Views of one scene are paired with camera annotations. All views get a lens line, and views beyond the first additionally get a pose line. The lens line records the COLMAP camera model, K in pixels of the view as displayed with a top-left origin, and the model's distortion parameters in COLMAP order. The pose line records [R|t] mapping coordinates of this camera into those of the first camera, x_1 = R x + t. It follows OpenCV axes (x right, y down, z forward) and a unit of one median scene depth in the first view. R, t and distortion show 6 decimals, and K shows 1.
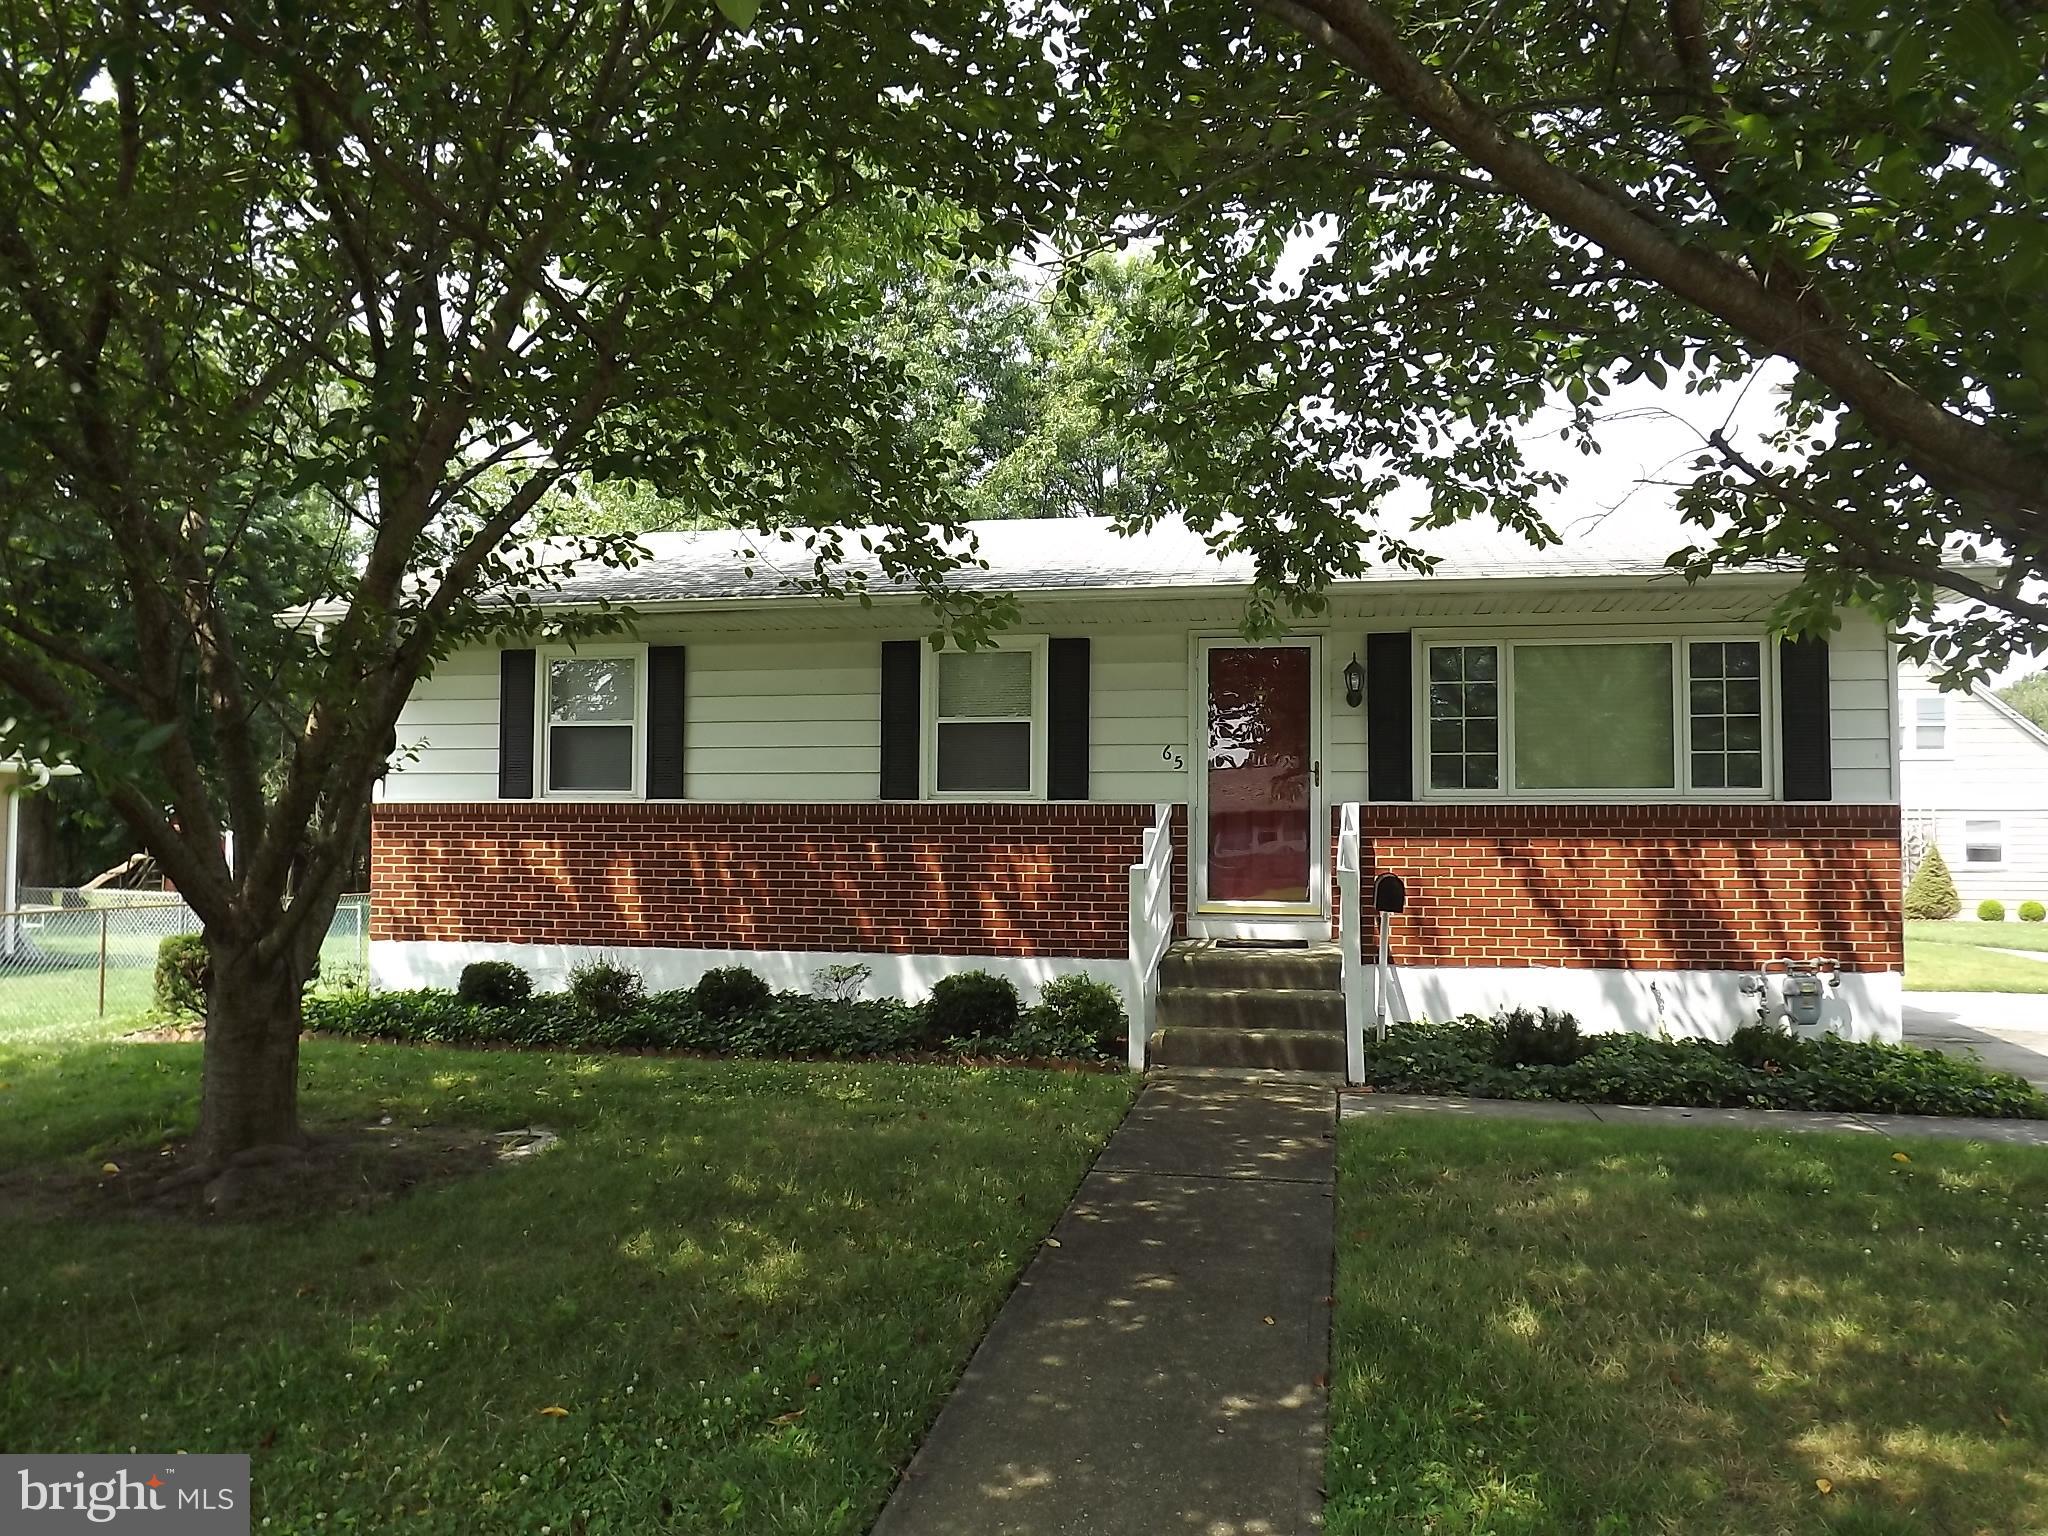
lens RADIAL K [[1522.2, 0, 1024.0], [0, 1522.2, 768.0], [0, 0, 1]] dist [-0.046910, 0.000881]
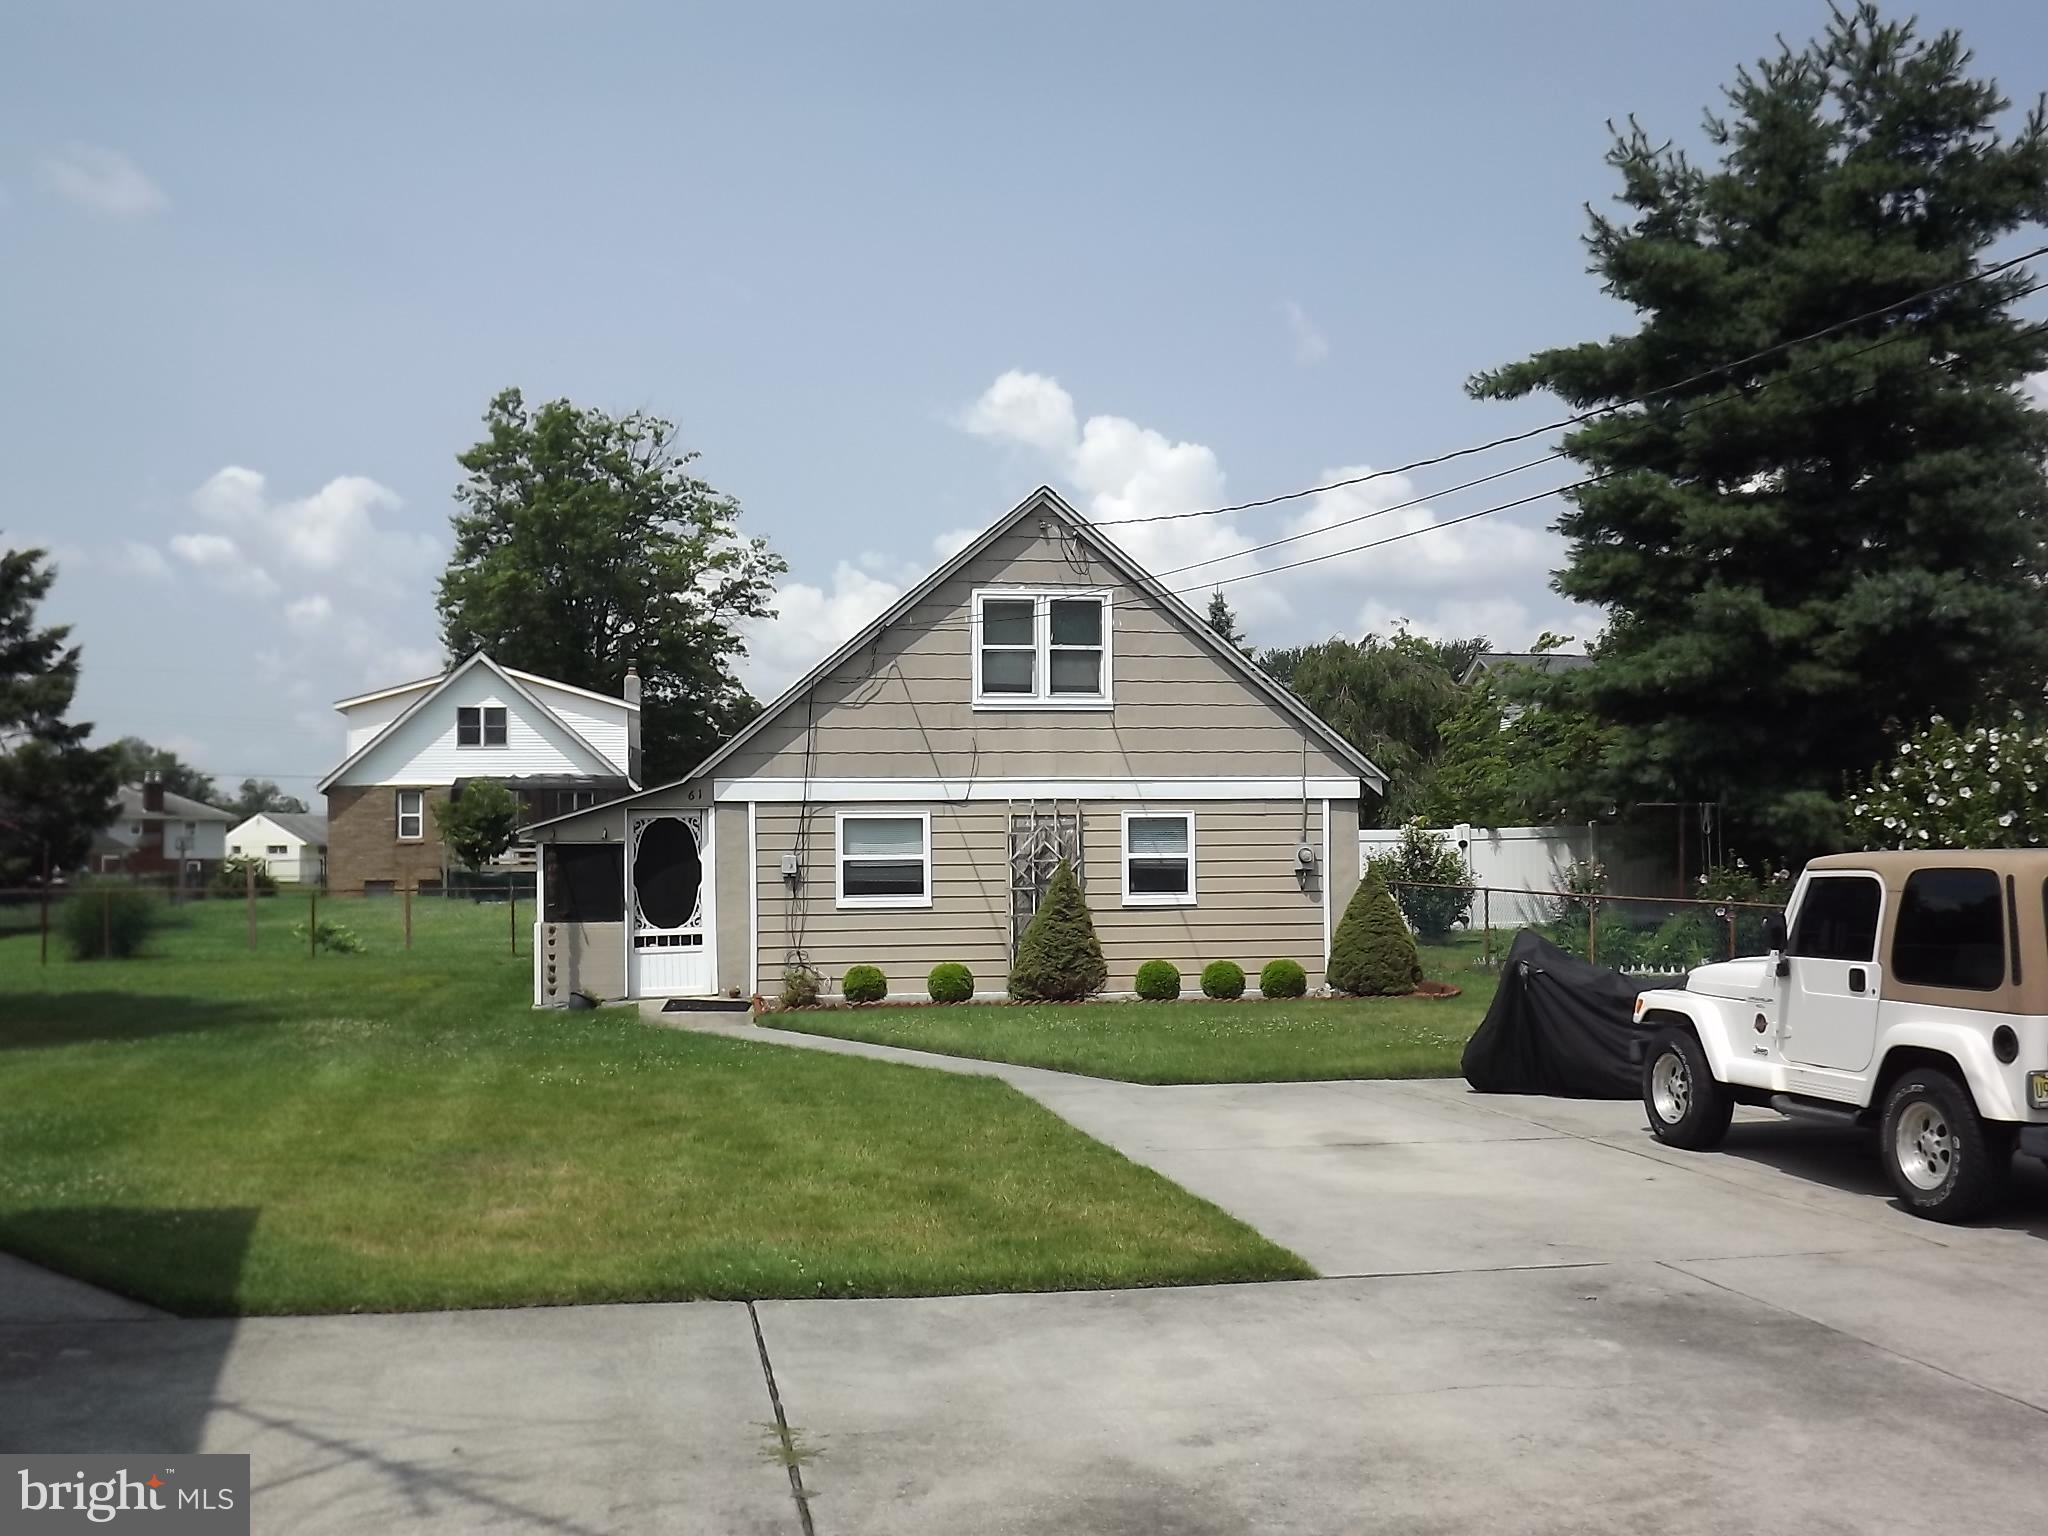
lens RADIAL K [[1986.9, 0, 1024.0], [0, 1986.9, 768.0], [0, 0, 1]] dist [-0.048353, -0.000474]
pose [[0.929806, 0.000312, 0.368050, 0.889772], [-0.000882, 0.999999, 0.001379, 0.045356], [-0.368049, -0.001606, 0.929805, 0.902552]]
